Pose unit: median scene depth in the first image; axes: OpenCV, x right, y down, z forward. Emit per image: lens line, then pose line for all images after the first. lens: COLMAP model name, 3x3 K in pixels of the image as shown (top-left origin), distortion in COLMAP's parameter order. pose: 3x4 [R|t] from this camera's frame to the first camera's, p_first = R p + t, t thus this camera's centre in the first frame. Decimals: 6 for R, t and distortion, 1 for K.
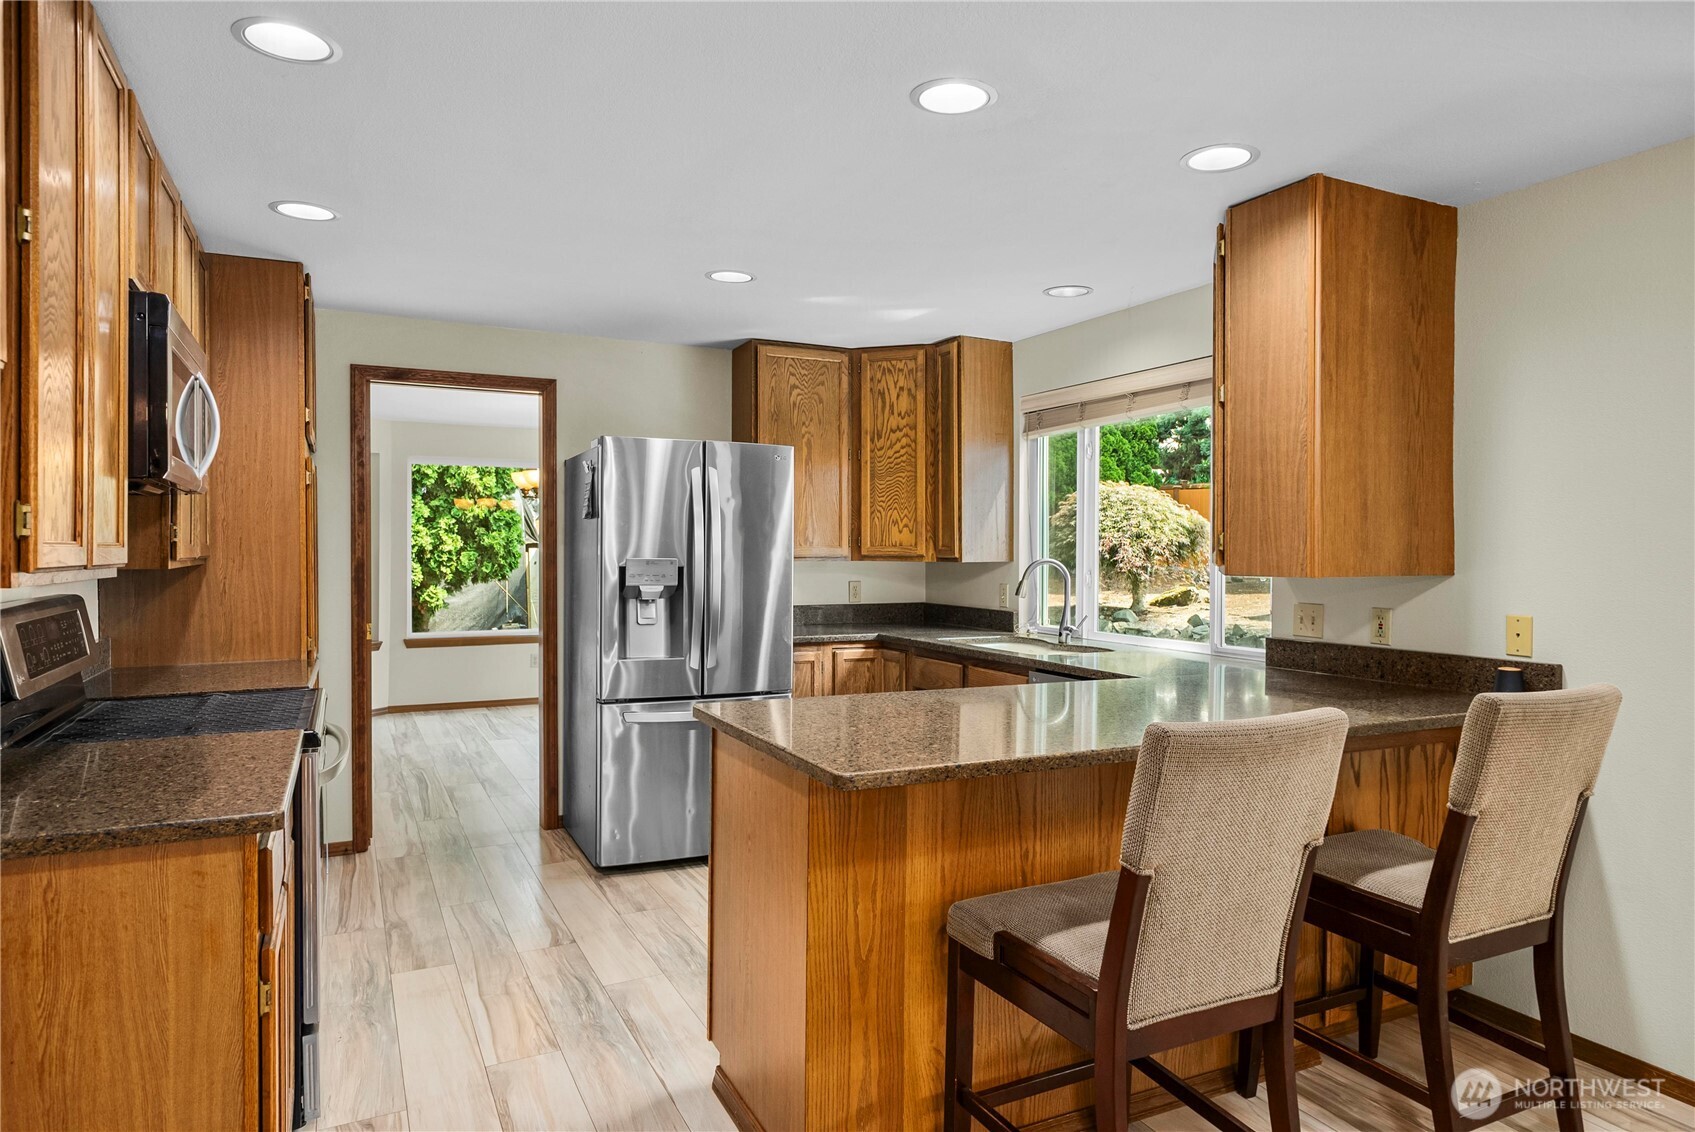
lens RADIAL K [[1020.9, 0, 847.5], [0, 1020.9, 566.0], [0, 0, 1]] dist [0.002506, 0.001035]
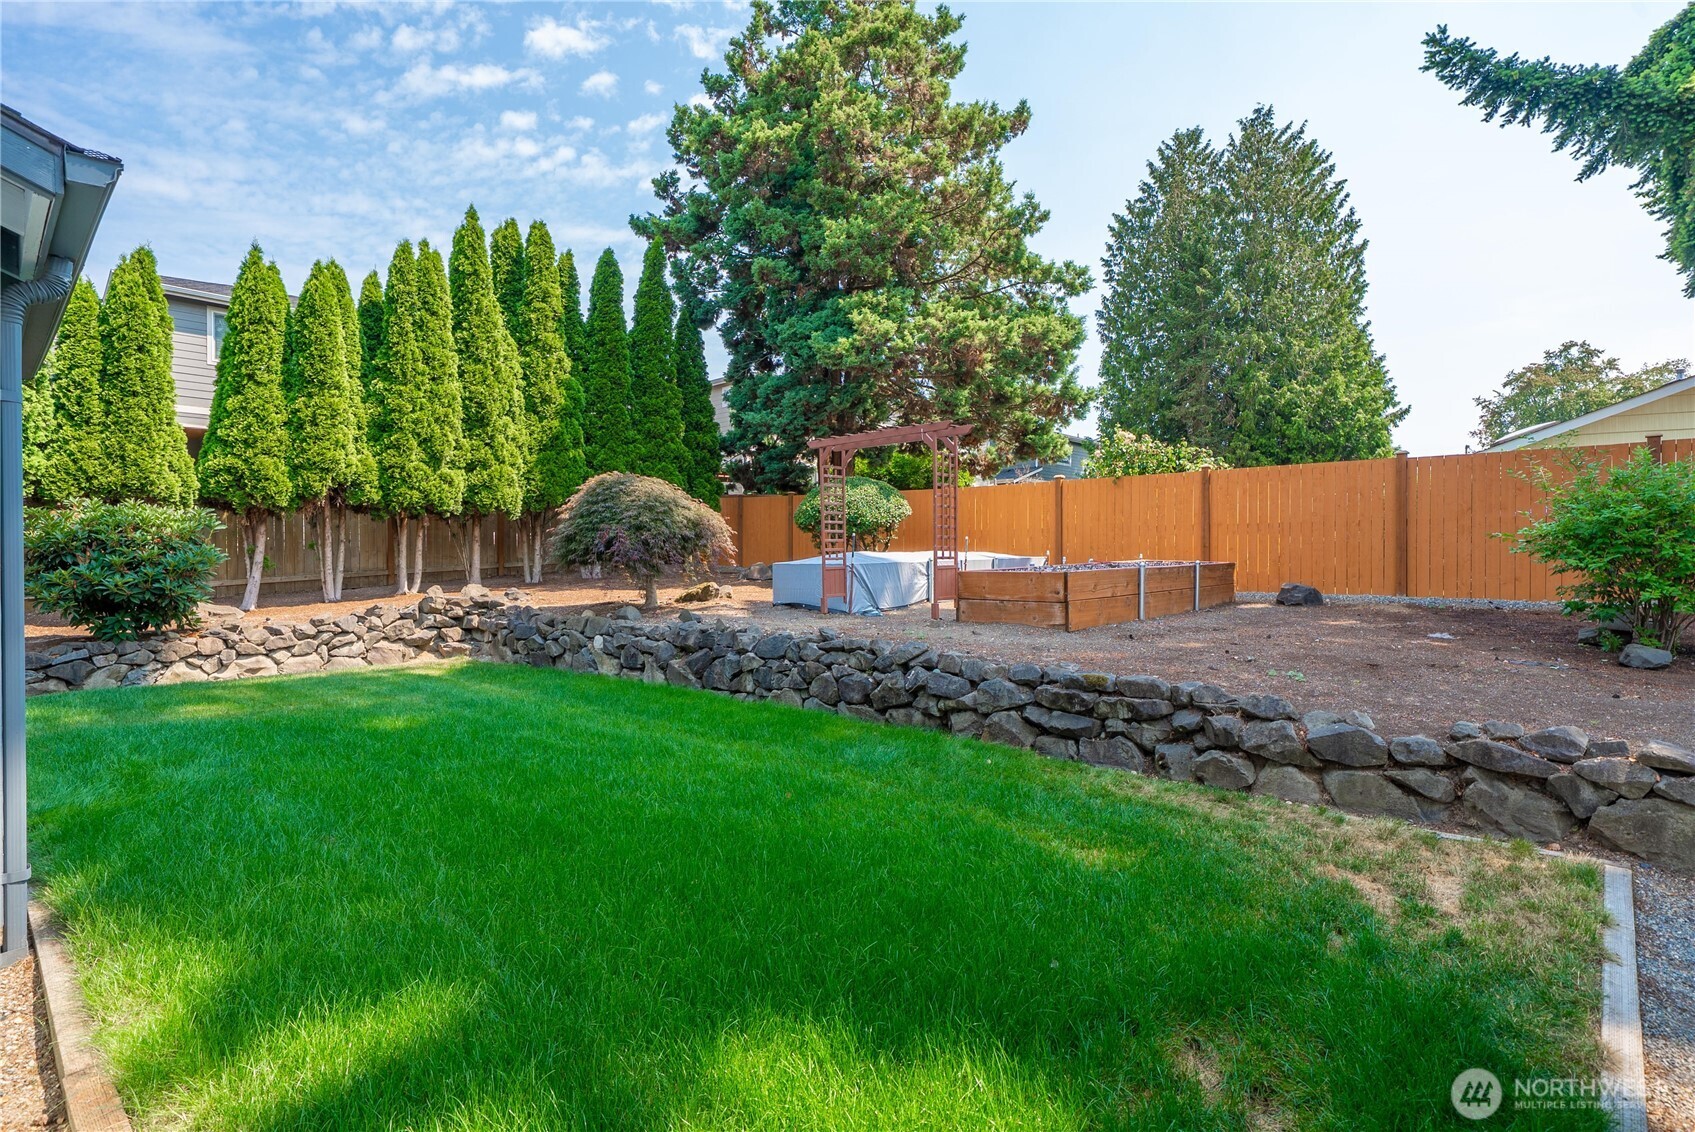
lens RADIAL K [[813.2, 0, 857.2], [0, 813.2, 566.5], [0, 0, 1]] dist [0.000310, -0.000326]
pose [[0.930242, -0.009156, 0.366831, 0.514635], [0.012458, 0.999900, -0.006634, 0.035718], [-0.366734, 0.010742, 0.930264, 0.587759]]
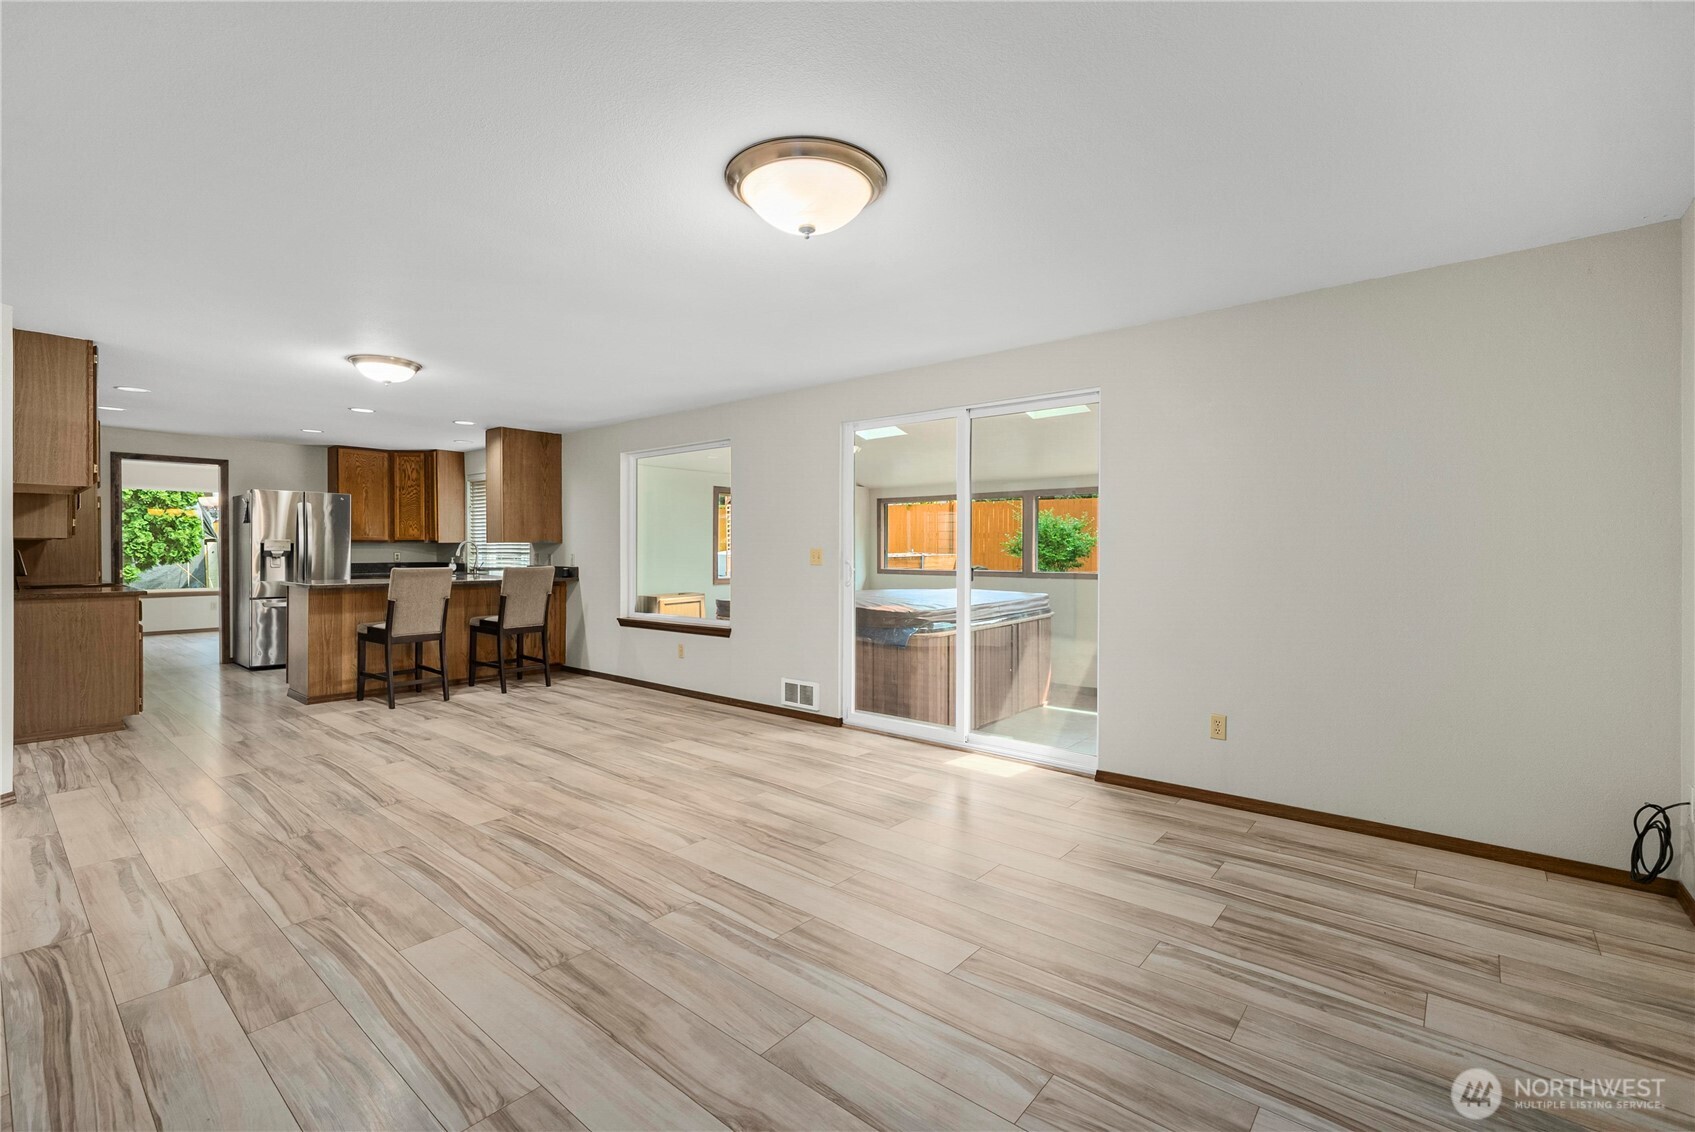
lens RADIAL K [[747.5, 0, 852.3], [0, 747.5, 555.6], [0, 0, 1]] dist [0.001554, 0.000217]
pose [[0.915842, -0.006255, 0.401491, 0.291552], [0.008858, 0.999950, -0.004628, 0.042853], [-0.401442, 0.007795, 0.915851, -0.994638]]
